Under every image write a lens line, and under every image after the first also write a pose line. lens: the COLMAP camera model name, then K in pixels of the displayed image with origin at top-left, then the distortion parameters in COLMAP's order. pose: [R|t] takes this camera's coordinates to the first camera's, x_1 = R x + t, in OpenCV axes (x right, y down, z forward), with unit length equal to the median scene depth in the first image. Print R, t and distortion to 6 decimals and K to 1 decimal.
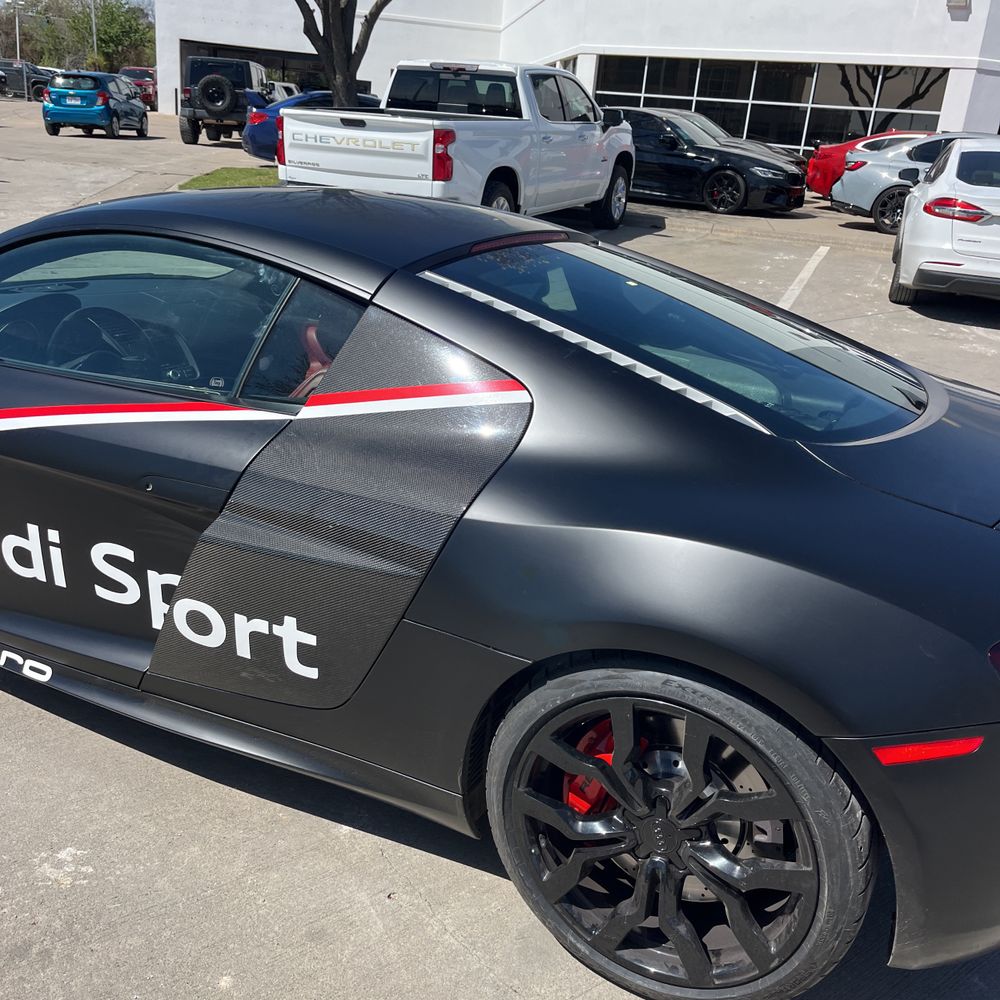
lens RADIAL K [[1011.1, 0, 513.0], [0, 1011.1, 494.8], [0, 0, 1]] dist [0.015356, -0.011711]
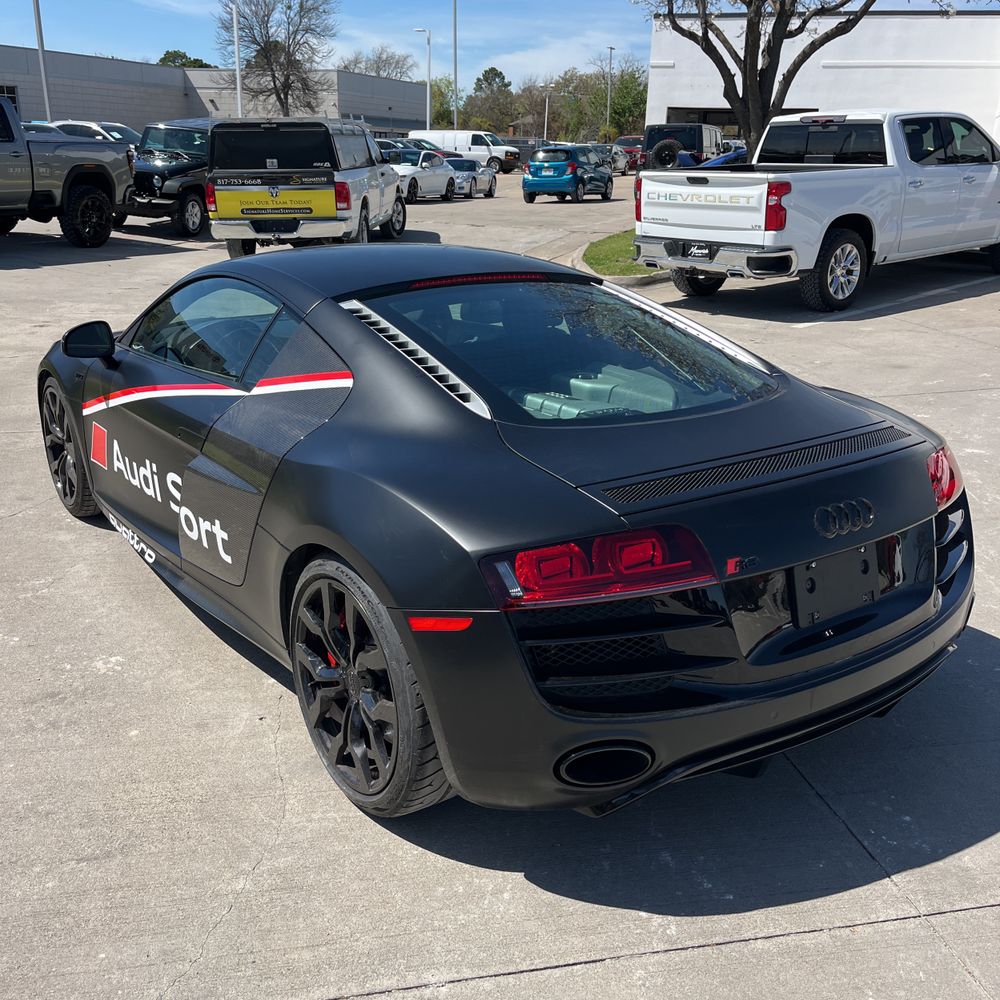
lens RADIAL K [[1011.7, 0, 496.4], [0, 1011.7, 502.0], [0, 0, 1]] dist [0.006702, 0.002626]
pose [[0.886488, 0.086278, -0.454638, 0.721072], [-0.105686, 0.994247, -0.017394, 0.063351], [0.450522, 0.063469, 0.890507, -0.154308]]
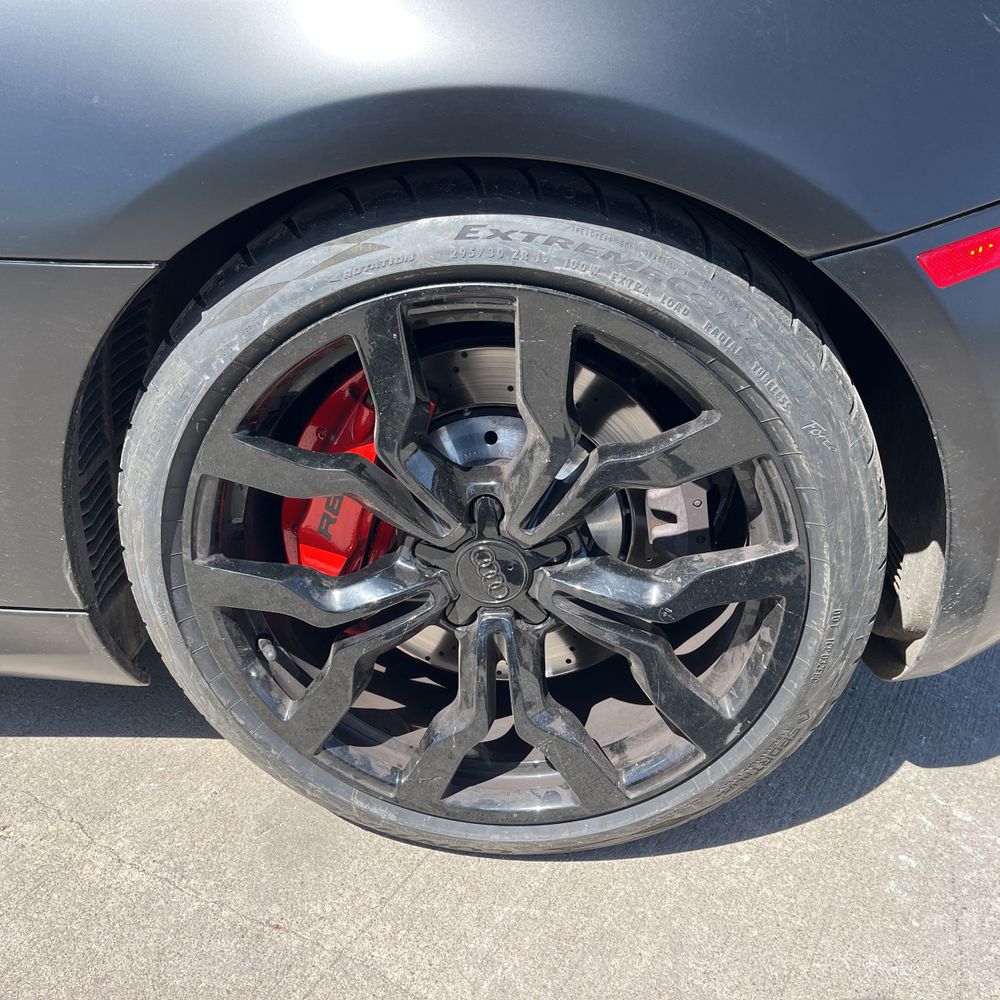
lens RADIAL K [[1003.8, 0, 500.2], [0, 1003.8, 501.5], [0, 0, 1]] dist [0.038680, -0.044780]
pose [[0.929204, -0.225317, 0.292937, 0.004937], [0.174488, 0.966214, 0.189697, 0.154569], [-0.325782, -0.125153, 0.937125, 0.393626]]
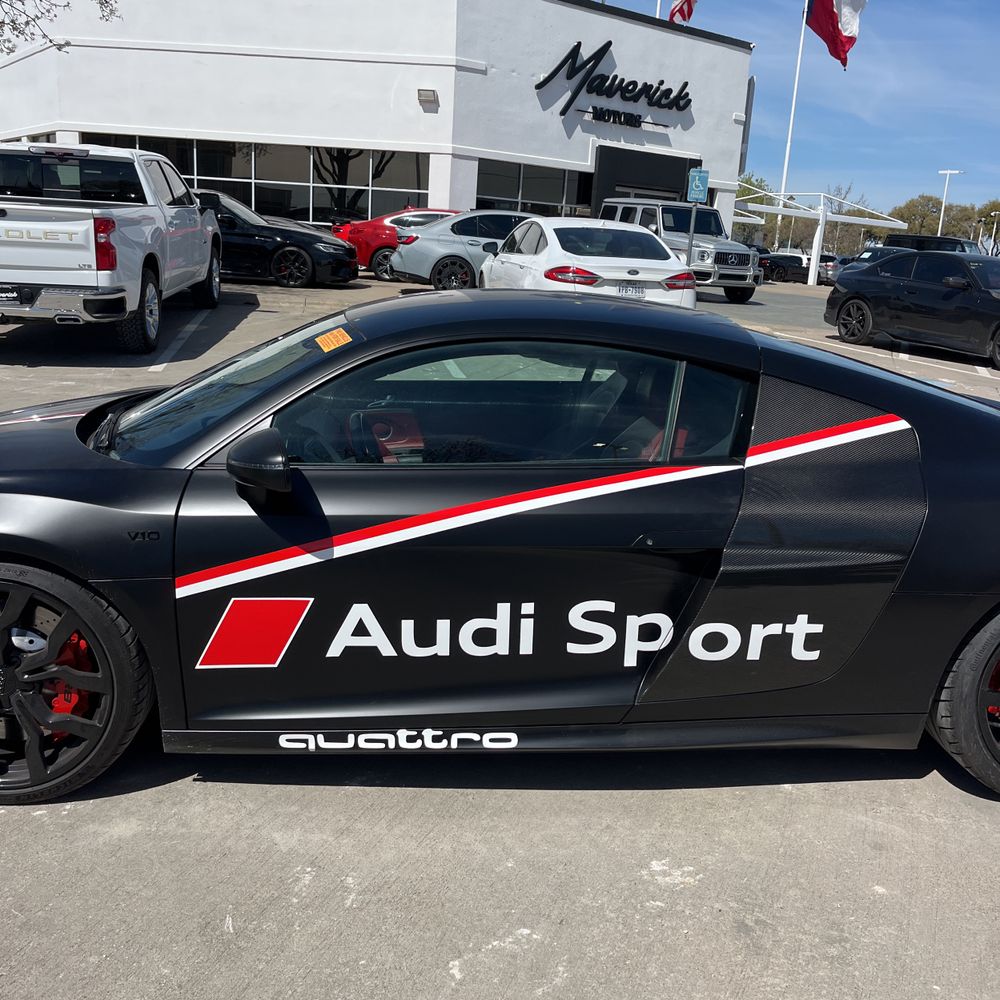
lens RADIAL K [[1001.7, 0, 518.9], [0, 1001.7, 483.3], [0, 0, 1]] dist [0.044671, -0.054705]
pose [[0.859569, -0.149823, 0.488563, -0.960216], [0.185396, 0.982347, -0.024937, -0.067819], [-0.476203, 0.112013, 0.872172, 0.023973]]
